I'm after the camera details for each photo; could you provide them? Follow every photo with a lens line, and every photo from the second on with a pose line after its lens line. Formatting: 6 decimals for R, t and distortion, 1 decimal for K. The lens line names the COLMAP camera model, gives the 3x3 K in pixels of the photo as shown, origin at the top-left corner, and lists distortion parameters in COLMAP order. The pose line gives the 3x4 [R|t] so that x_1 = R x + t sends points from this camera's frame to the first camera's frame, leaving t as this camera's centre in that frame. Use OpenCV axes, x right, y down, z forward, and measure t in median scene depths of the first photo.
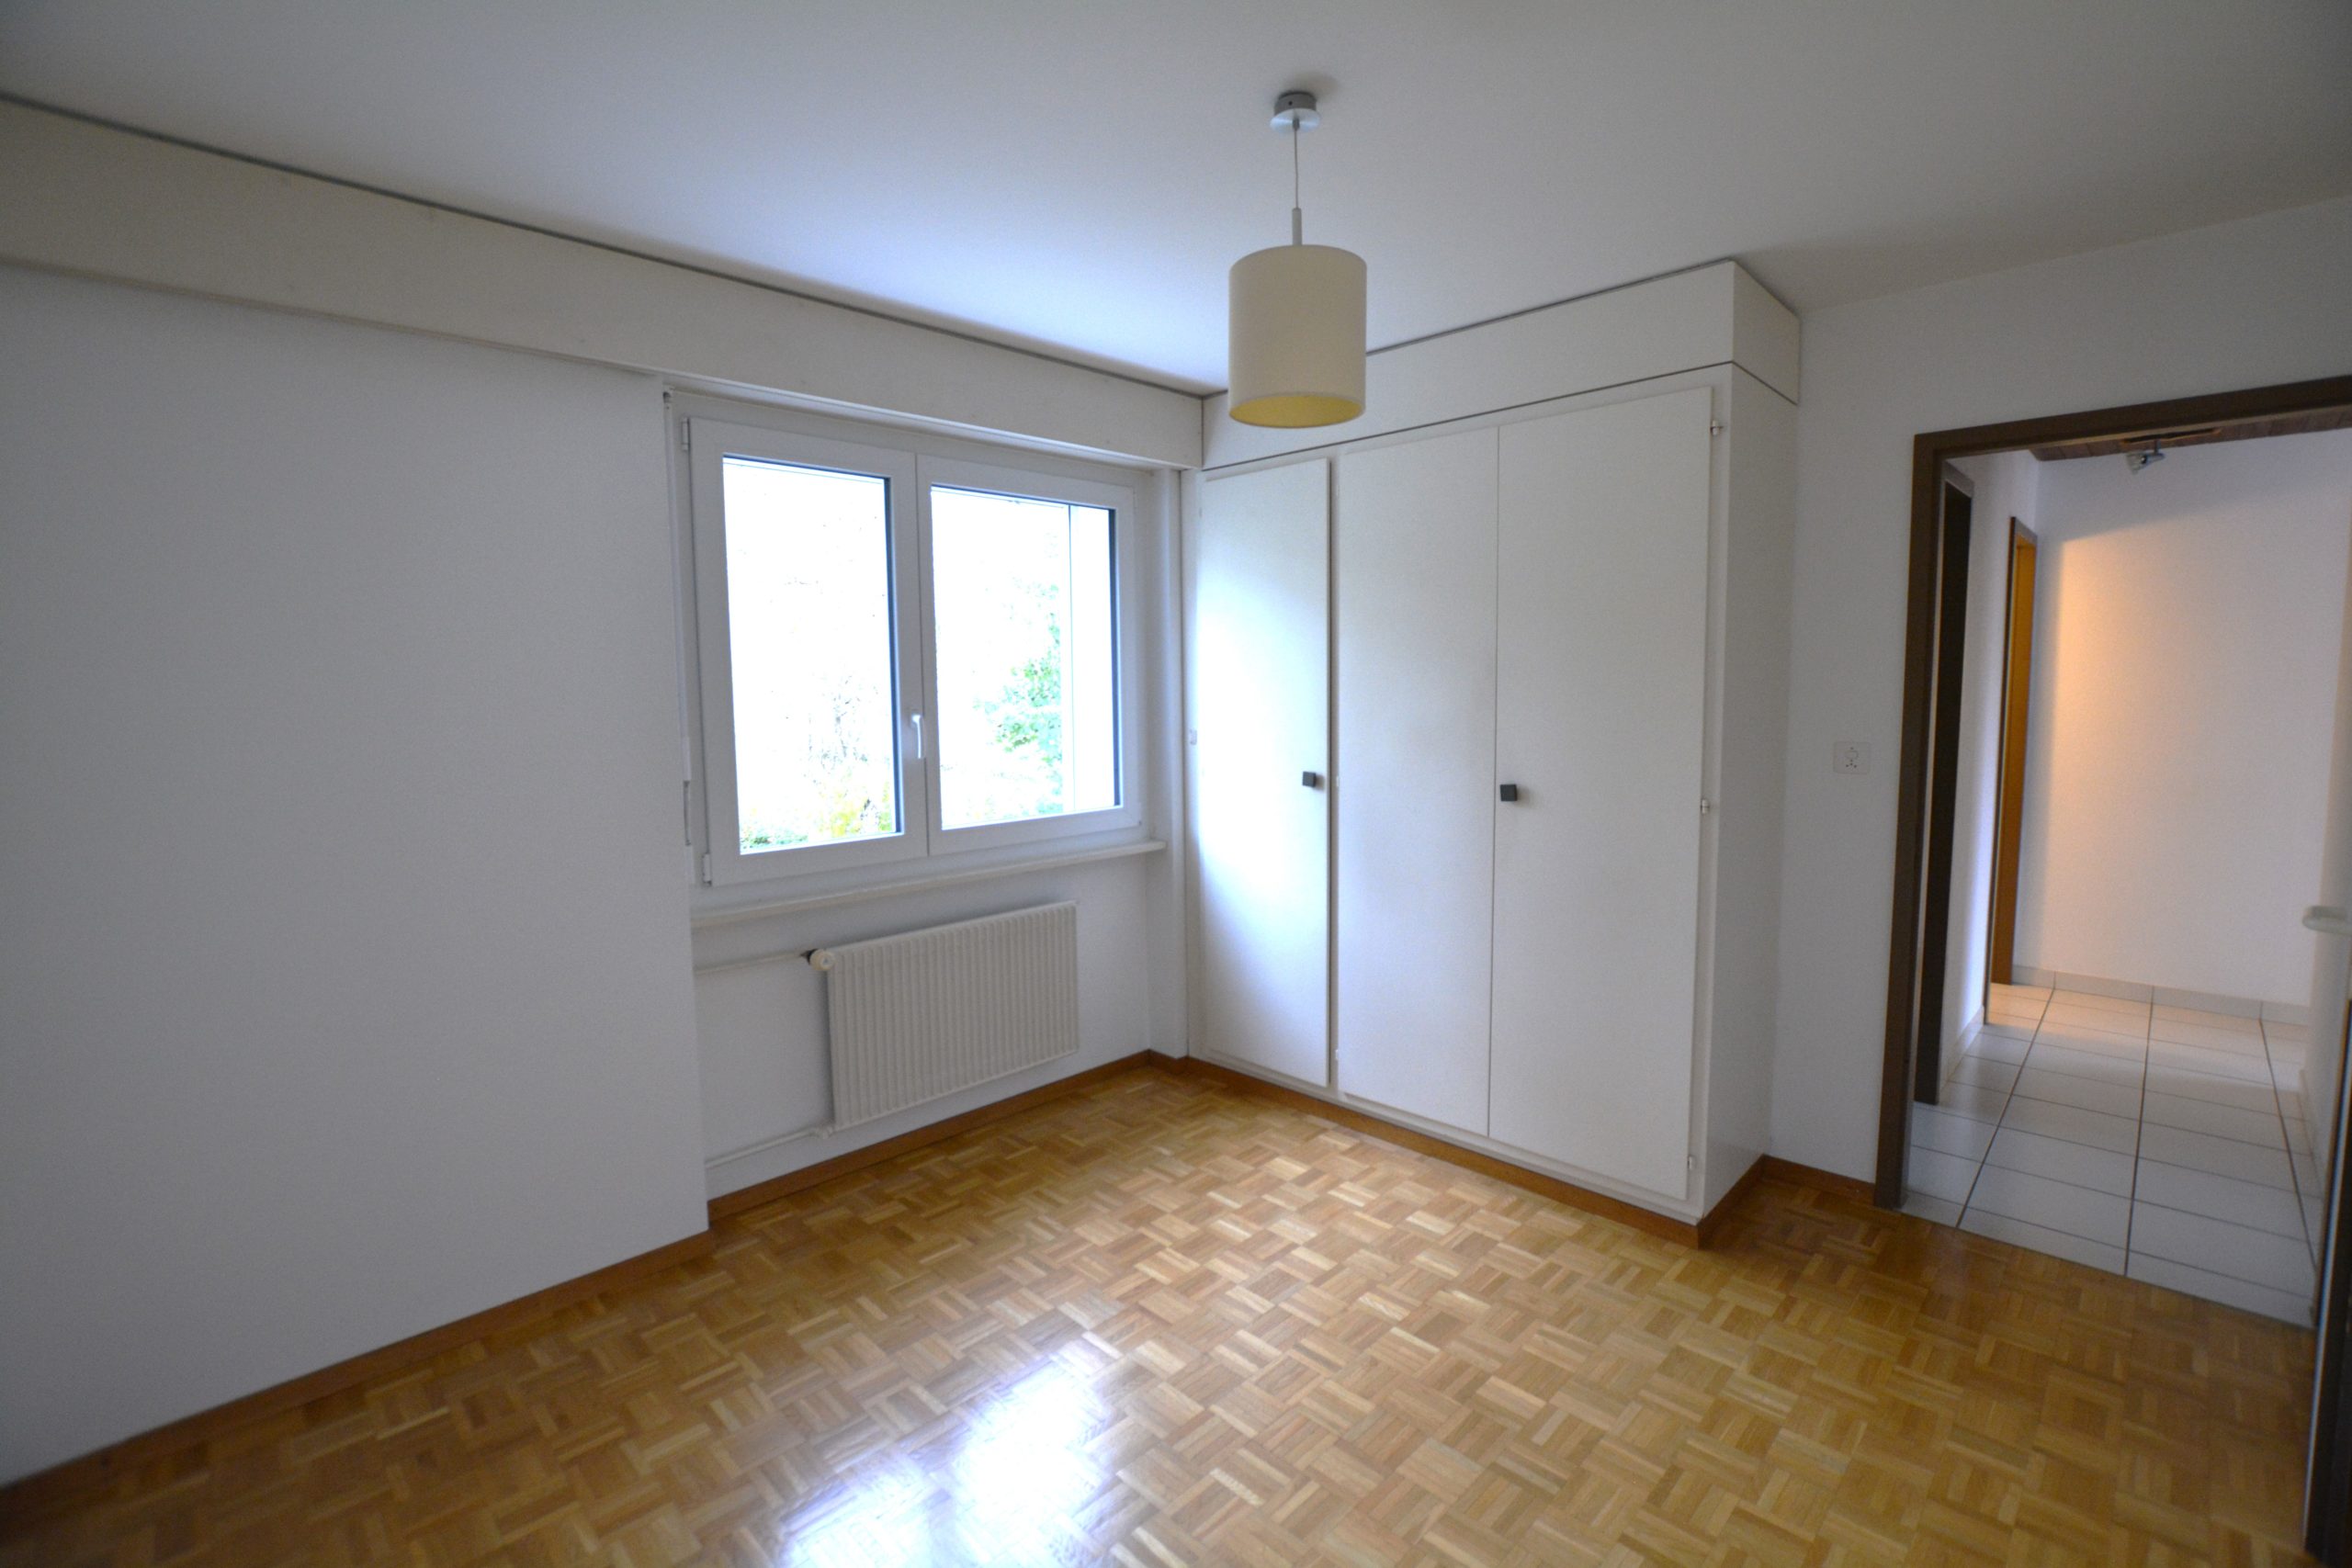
lens RADIAL K [[1143.8, 0, 1176.0], [0, 1143.8, 784.0], [0, 0, 1]] dist [-0.070287, -0.000145]
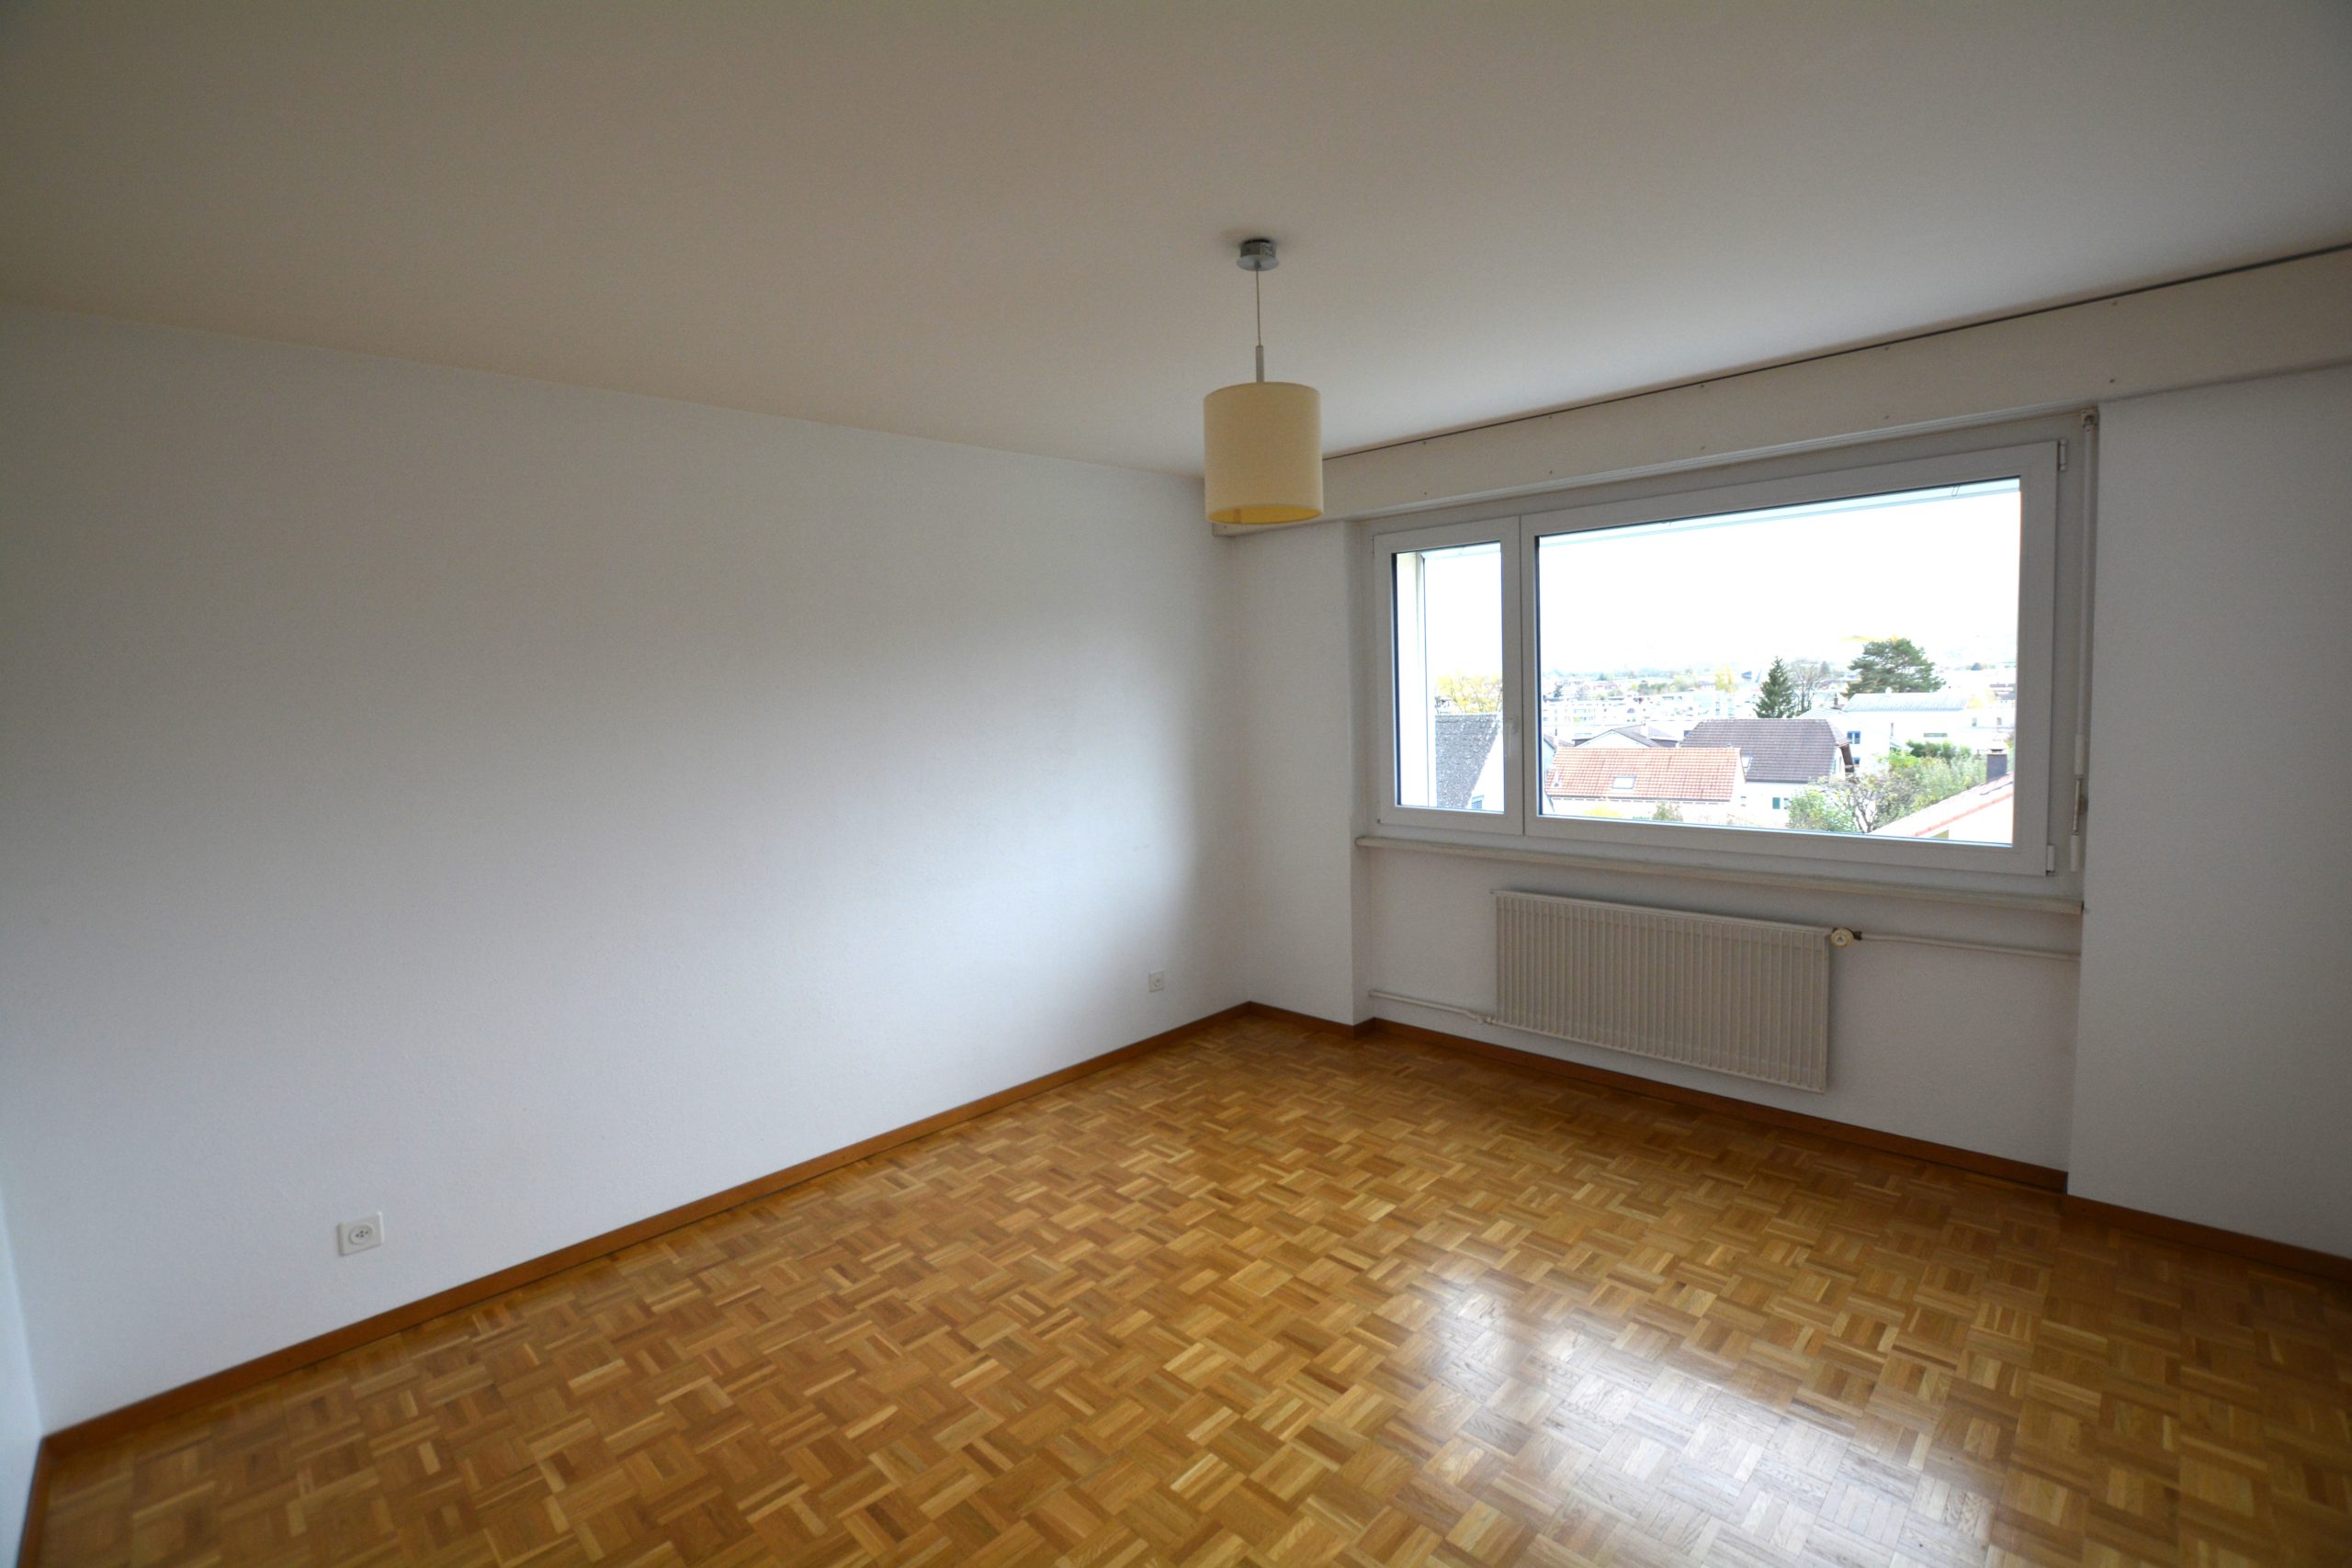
lens RADIAL K [[1087.1, 0, 1164.2], [0, 1087.1, 768.3], [0, 0, 1]] dist [-0.035208, 0.000091]
pose [[-0.005032, 0.093295, -0.995626, 0.962654], [-0.046425, 0.994543, 0.093428, -0.100818], [0.998909, 0.046692, -0.000673, 0.591203]]
